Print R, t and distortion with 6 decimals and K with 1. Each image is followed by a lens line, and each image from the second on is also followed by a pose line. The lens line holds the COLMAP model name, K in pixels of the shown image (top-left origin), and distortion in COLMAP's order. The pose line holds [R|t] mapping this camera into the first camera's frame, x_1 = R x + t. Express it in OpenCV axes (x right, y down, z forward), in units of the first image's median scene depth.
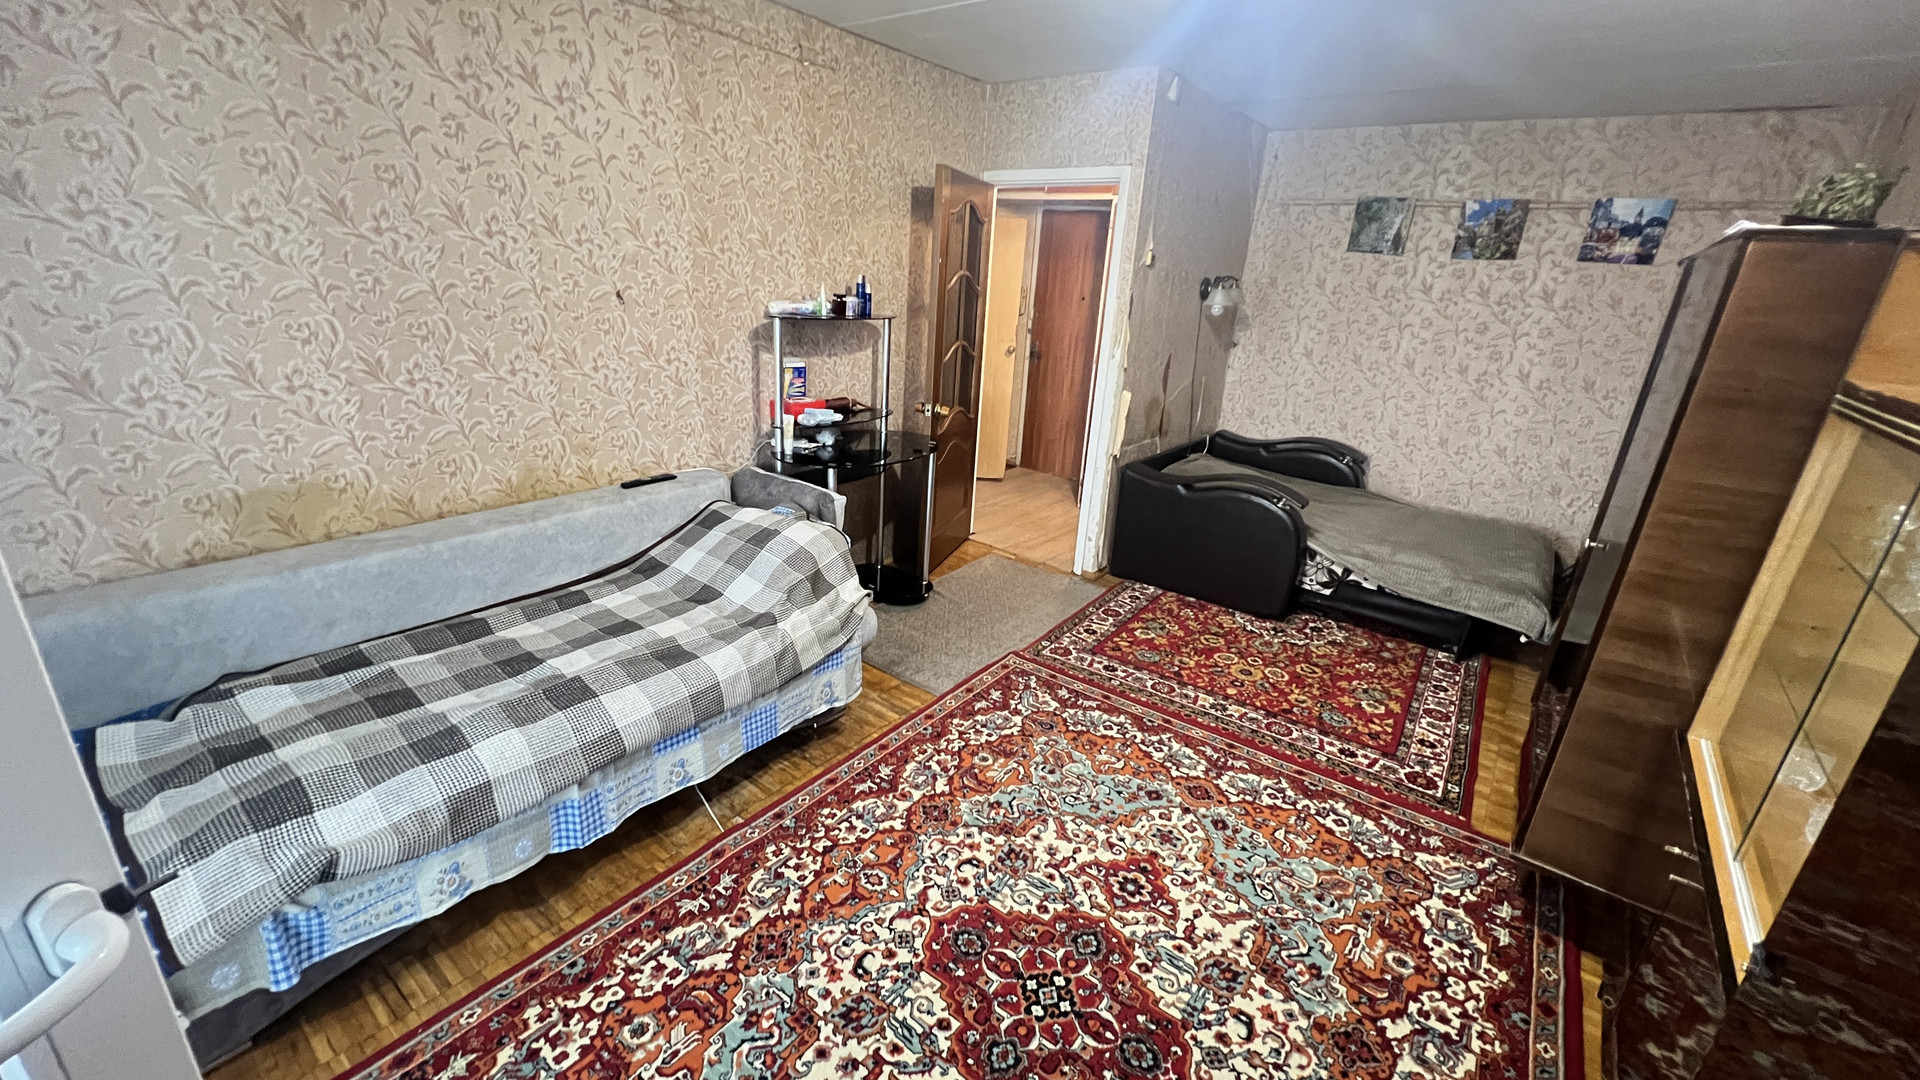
lens RADIAL K [[768.6, 0, 951.0], [0, 768.6, 538.9], [0, 0, 1]] dist [-0.001350, 0.000976]
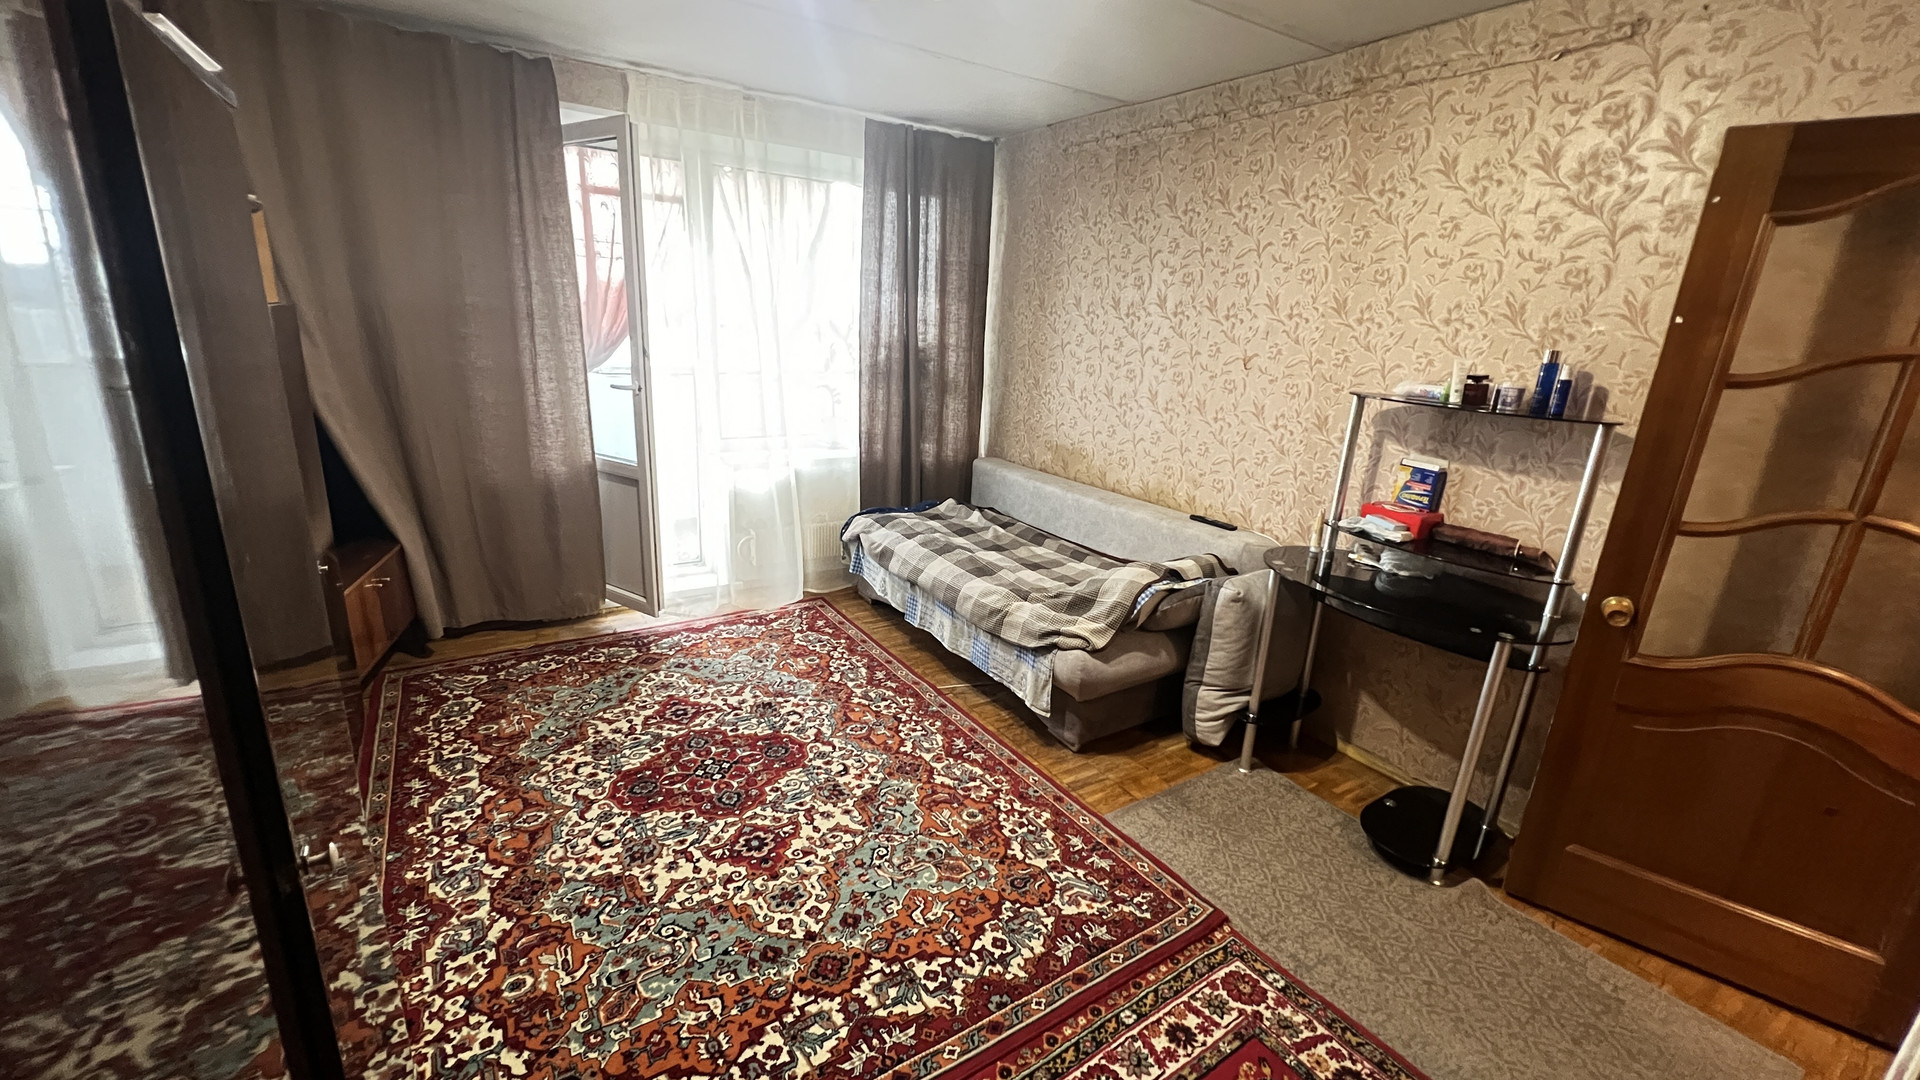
lens RADIAL K [[768.6, 0, 958.5], [0, 768.6, 540.0], [0, 0, 1]] dist [-0.001350, 0.000976]
pose [[-0.330778, 0.188557, -0.924679, 0.953836], [-0.378921, 0.870844, 0.313128, -0.327694], [0.864294, 0.453957, -0.216608, 1.163279]]
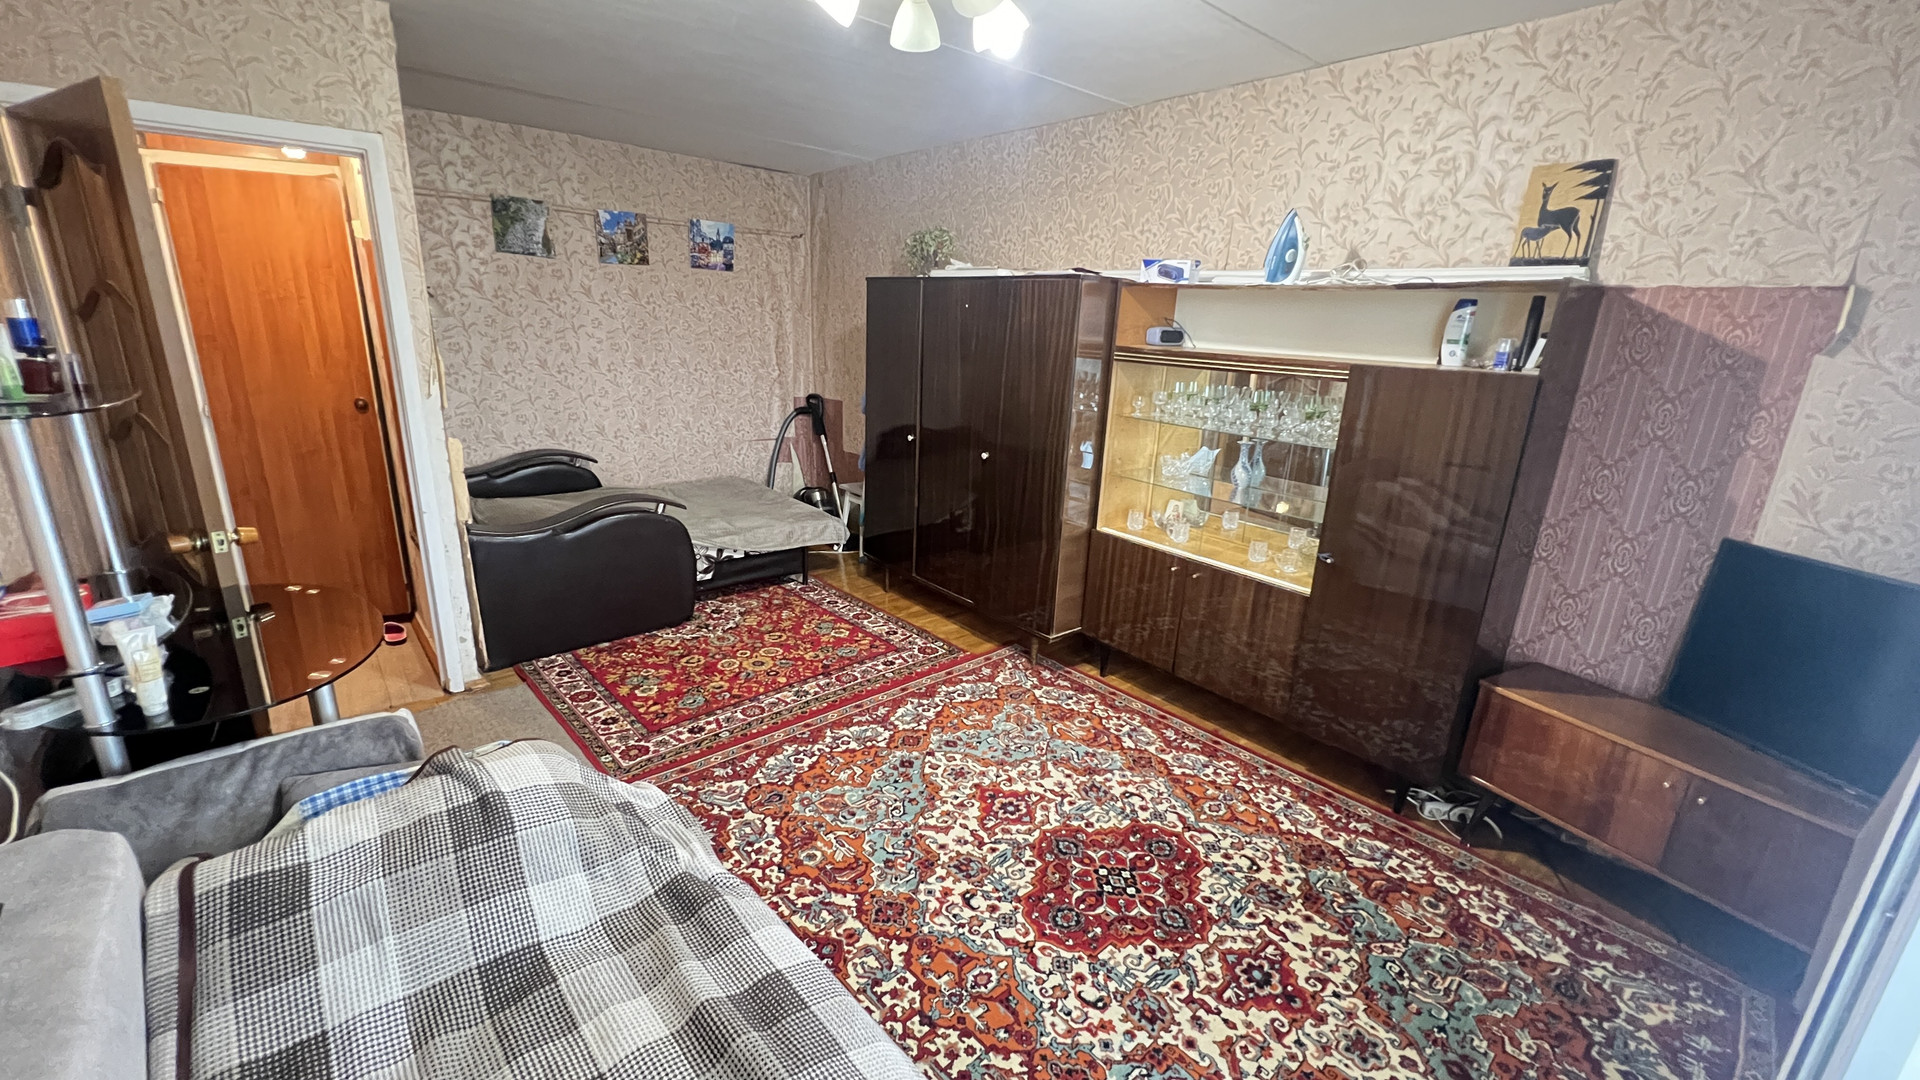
lens RADIAL K [[768.6, 0, 959.4], [0, 768.6, 539.8], [0, 0, 1]] dist [-0.001350, 0.000976]
pose [[0.192304, -0.323741, 0.926397, -0.692019], [0.300118, 0.918188, 0.258573, -0.245863], [-0.934317, 0.228304, 0.273731, 0.585339]]
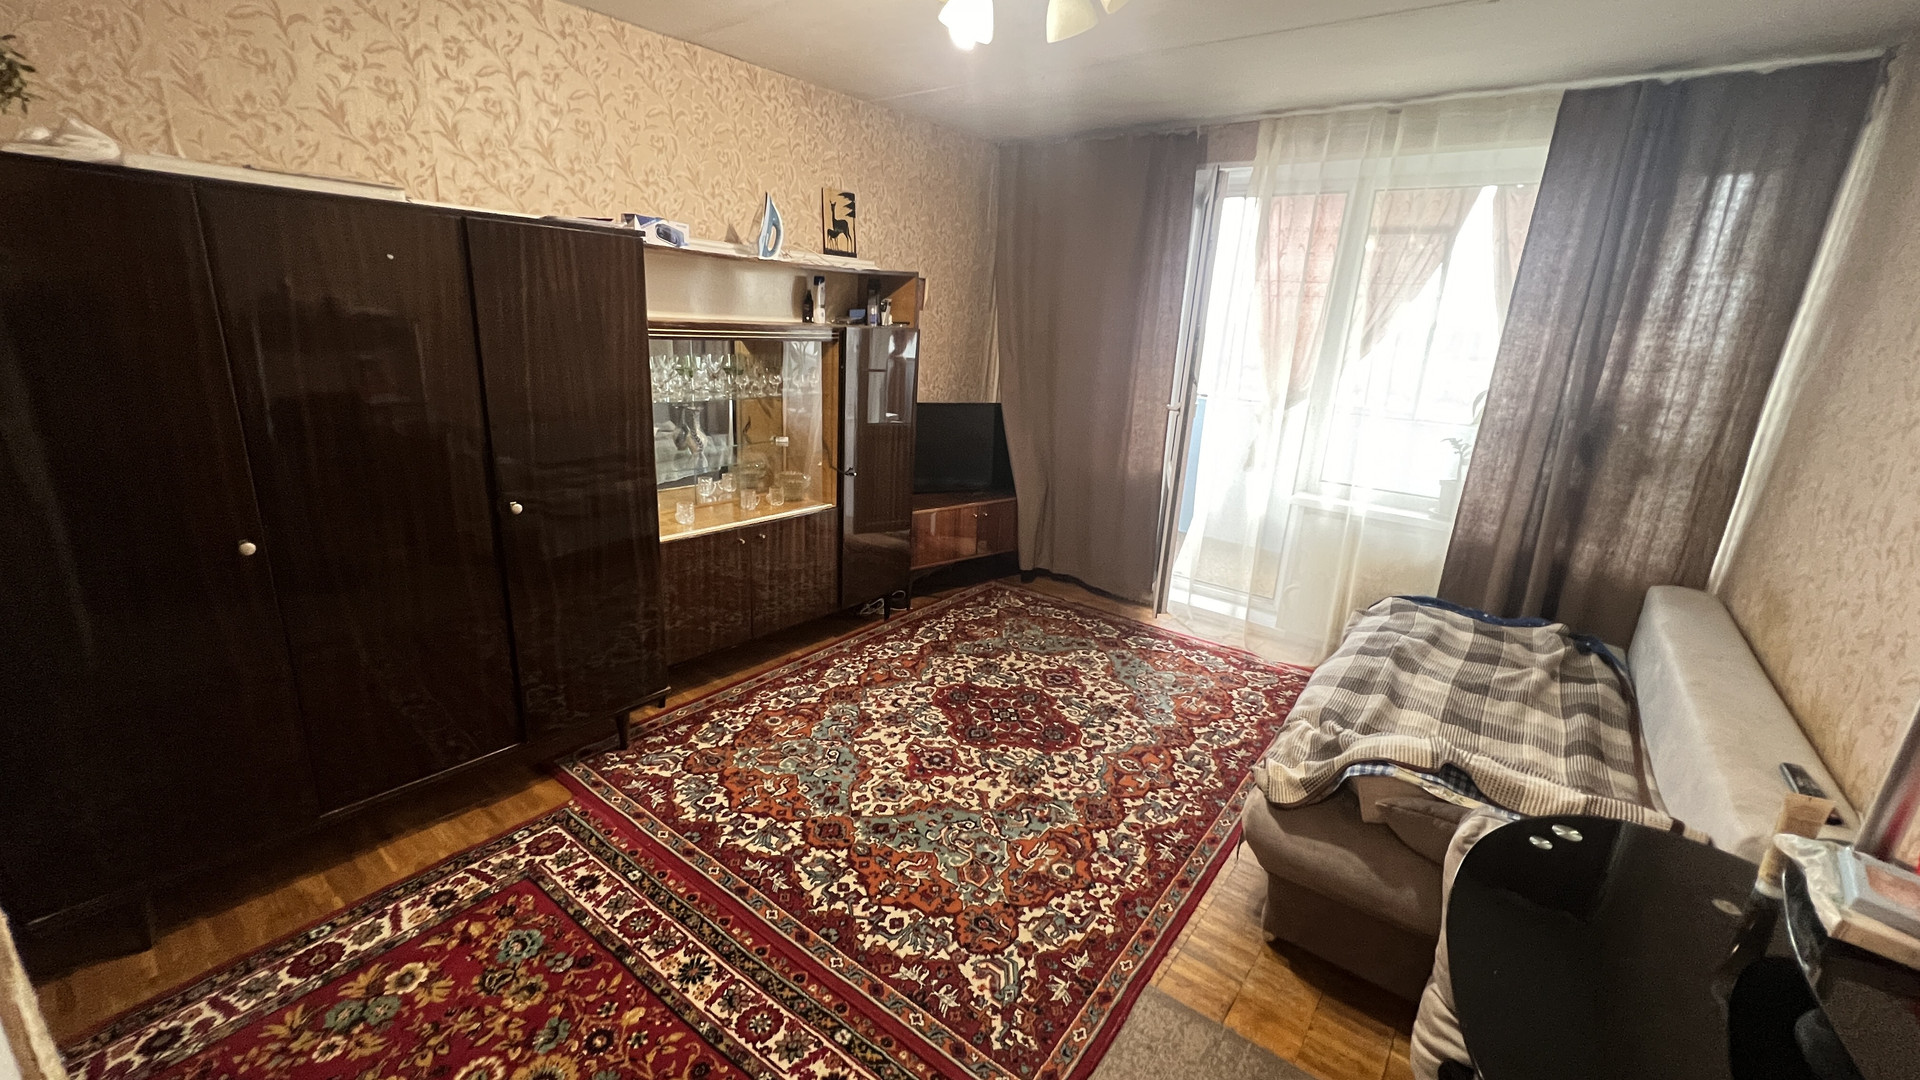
lens RADIAL K [[768.6, 0, 950.4], [0, 768.6, 539.4], [0, 0, 1]] dist [-0.001350, 0.000976]
pose [[-0.993845, -0.107107, -0.028298, 0.259858], [-0.103297, 0.803650, 0.586069, -0.563764], [-0.040030, 0.585384, -0.809767, 1.666269]]
